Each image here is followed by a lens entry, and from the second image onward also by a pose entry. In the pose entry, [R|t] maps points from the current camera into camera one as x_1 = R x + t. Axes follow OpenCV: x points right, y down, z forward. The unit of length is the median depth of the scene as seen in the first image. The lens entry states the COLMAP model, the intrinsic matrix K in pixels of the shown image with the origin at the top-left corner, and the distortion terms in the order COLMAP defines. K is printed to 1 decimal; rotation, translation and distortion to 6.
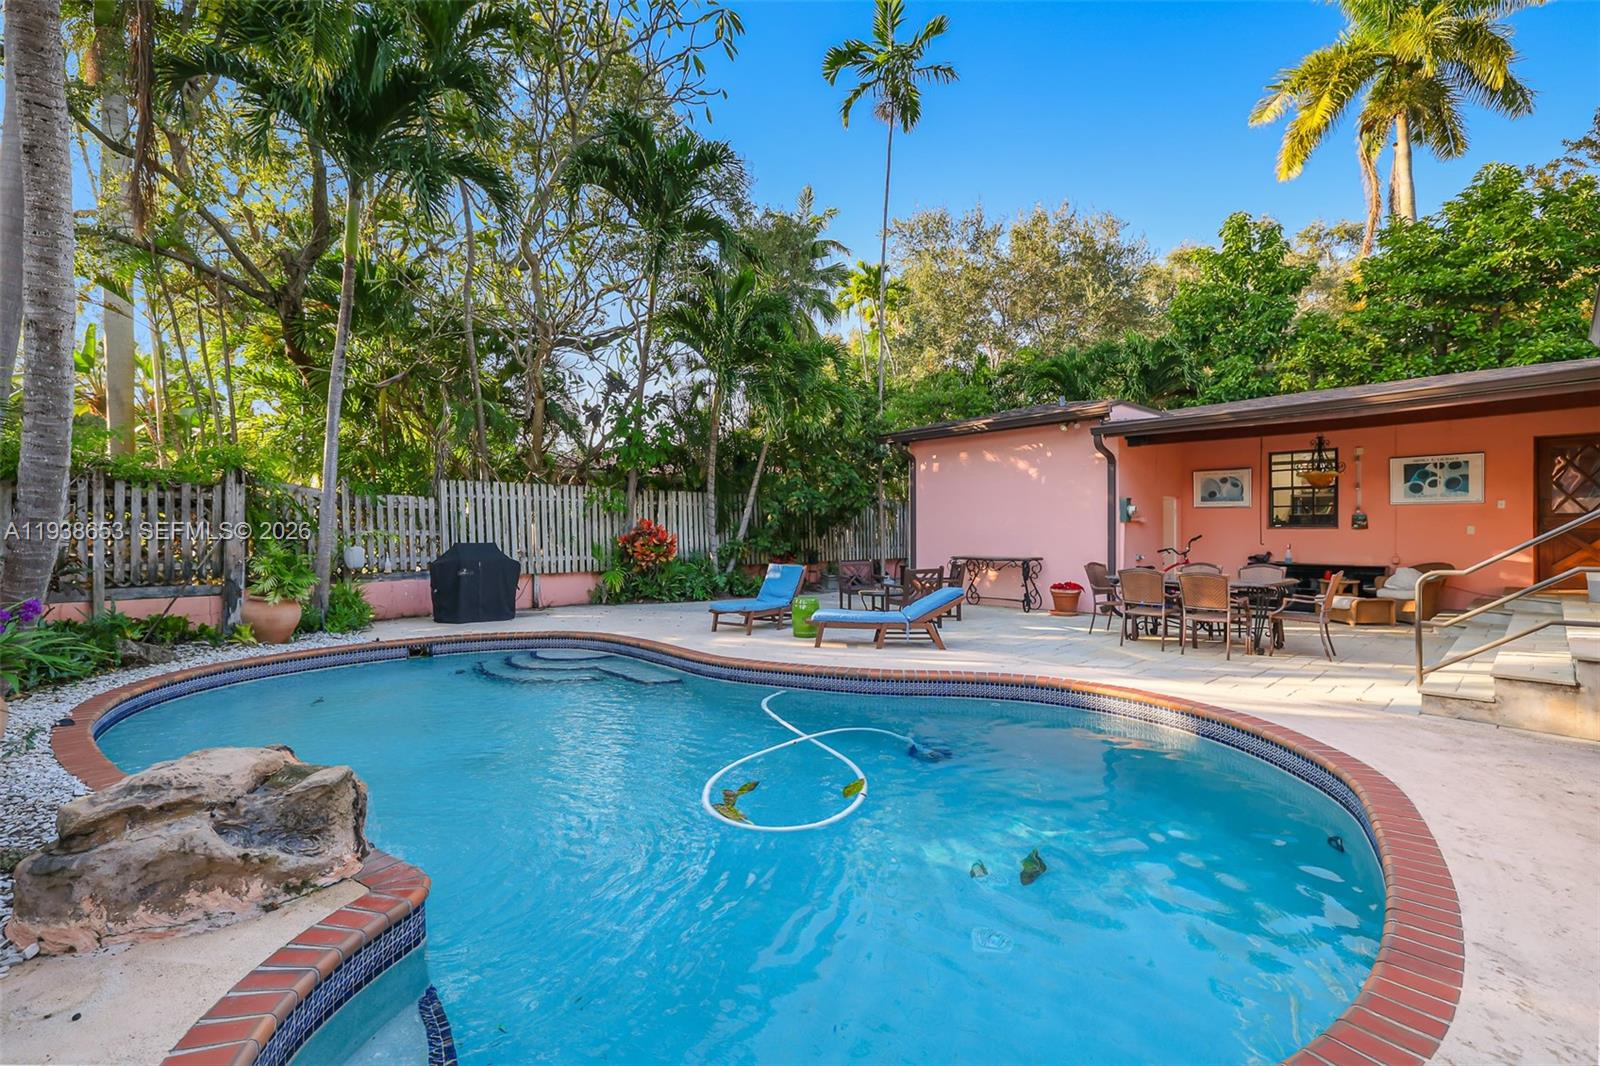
lens RADIAL K [[685.1, 0, 792.4], [0, 685.1, 536.0], [0, 0, 1]] dist [0.001334, 0.000802]
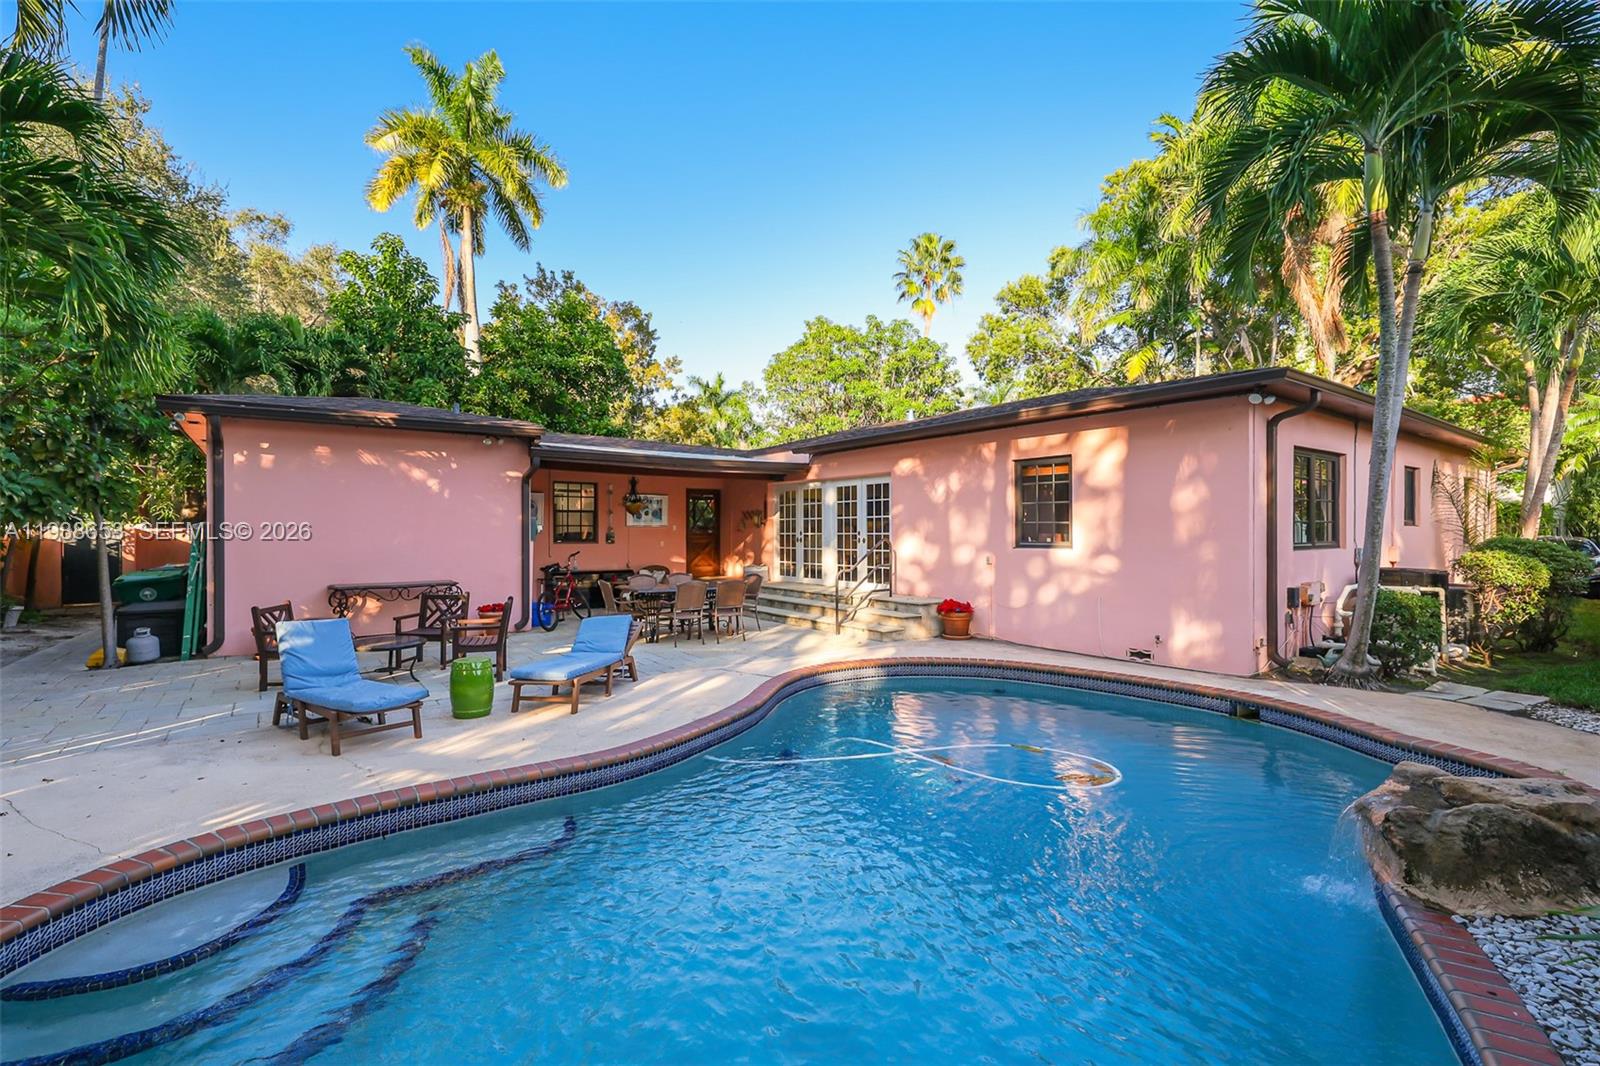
lens RADIAL K [[685.1, 0, 792.1], [0, 685.1, 533.8], [0, 0, 1]] dist [0.001334, 0.000802]
pose [[0.139330, -0.000551, 0.990246, -0.450408], [0.008531, 0.999963, -0.000644, -0.024467], [-0.990209, 0.008537, 0.139330, 0.423831]]
